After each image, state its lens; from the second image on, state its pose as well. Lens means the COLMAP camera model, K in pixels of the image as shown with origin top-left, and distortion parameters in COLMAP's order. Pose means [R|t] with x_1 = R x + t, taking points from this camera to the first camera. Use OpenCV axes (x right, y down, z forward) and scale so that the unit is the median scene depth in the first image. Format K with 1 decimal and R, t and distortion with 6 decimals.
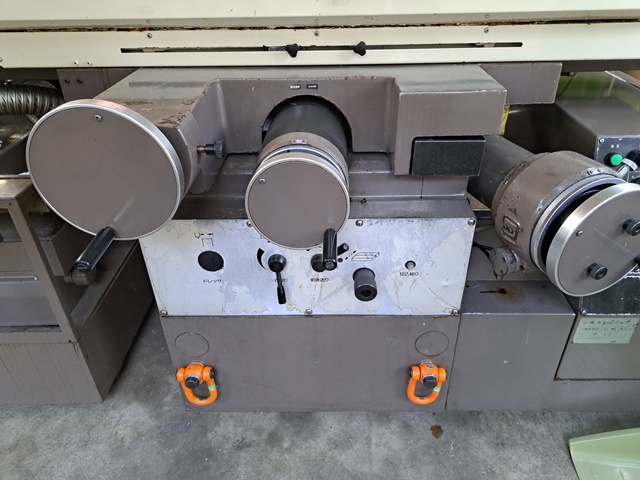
lens RADIAL K [[464.8, 0, 331.8], [0, 464.8, 247.8], [0, 0, 1]] dist [0.001382, -0.010159]
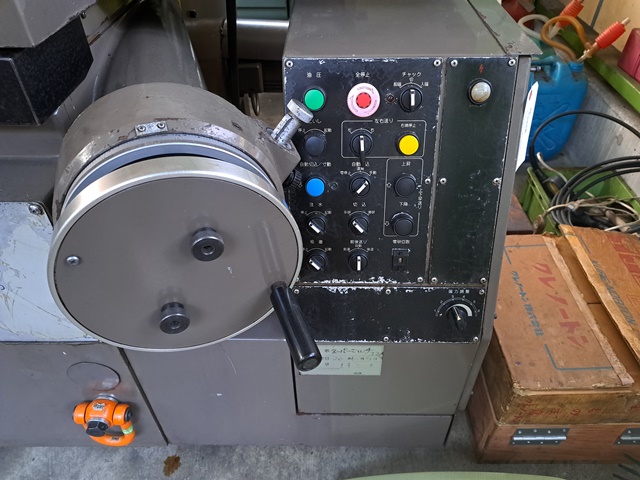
lens RADIAL K [[464.8, 0, 329.5], [0, 464.8, 249.4], [0, 0, 1]] dist [0.001382, -0.010159]
pose [[0.999719, 0.004191, 0.023339, 0.495669], [-0.007602, 0.988953, 0.148031, -0.071964], [-0.022460, -0.148167, 0.988707, 0.317166]]
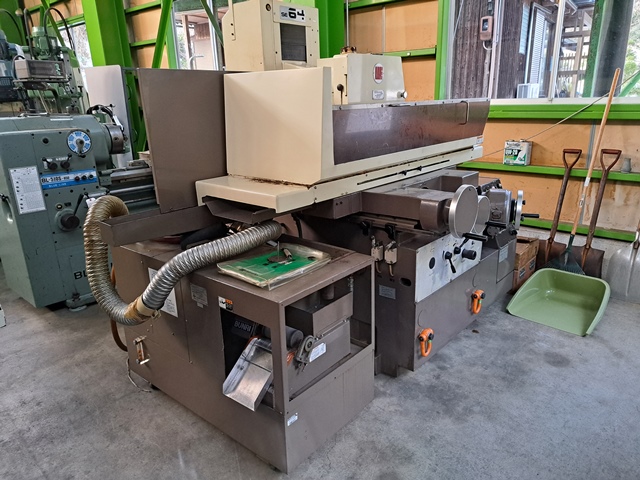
lens RADIAL K [[464.8, 0, 325.0], [0, 464.8, 241.7], [0, 0, 1]] dist [0.001382, -0.010159]
pose [[0.650567, -0.236498, 0.721686, -1.708716], [0.442501, 0.890346, -0.107126, -0.038785], [-0.617216, 0.389040, 0.683881, -0.164389]]
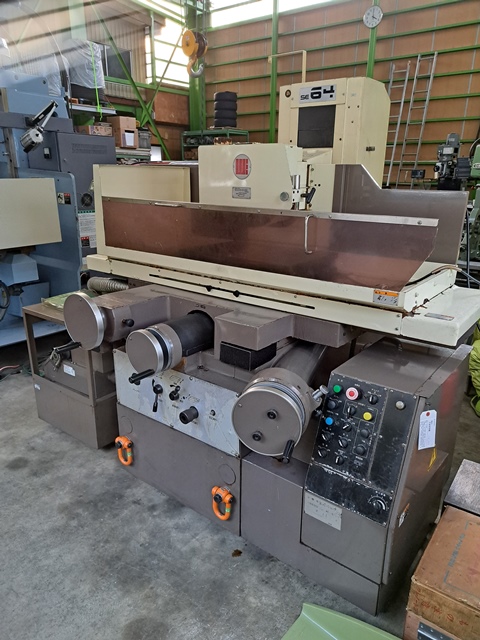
lens RADIAL K [[464.8, 0, 252.2], [0, 464.8, 336.4], [0, 0, 1]] dist [0.001382, -0.010159]
pose [[0.802738, 0.220585, -0.554034, 0.950372], [-0.354064, 0.923886, -0.145164, -0.021714], [0.479844, 0.312692, 0.819740, -0.344216]]
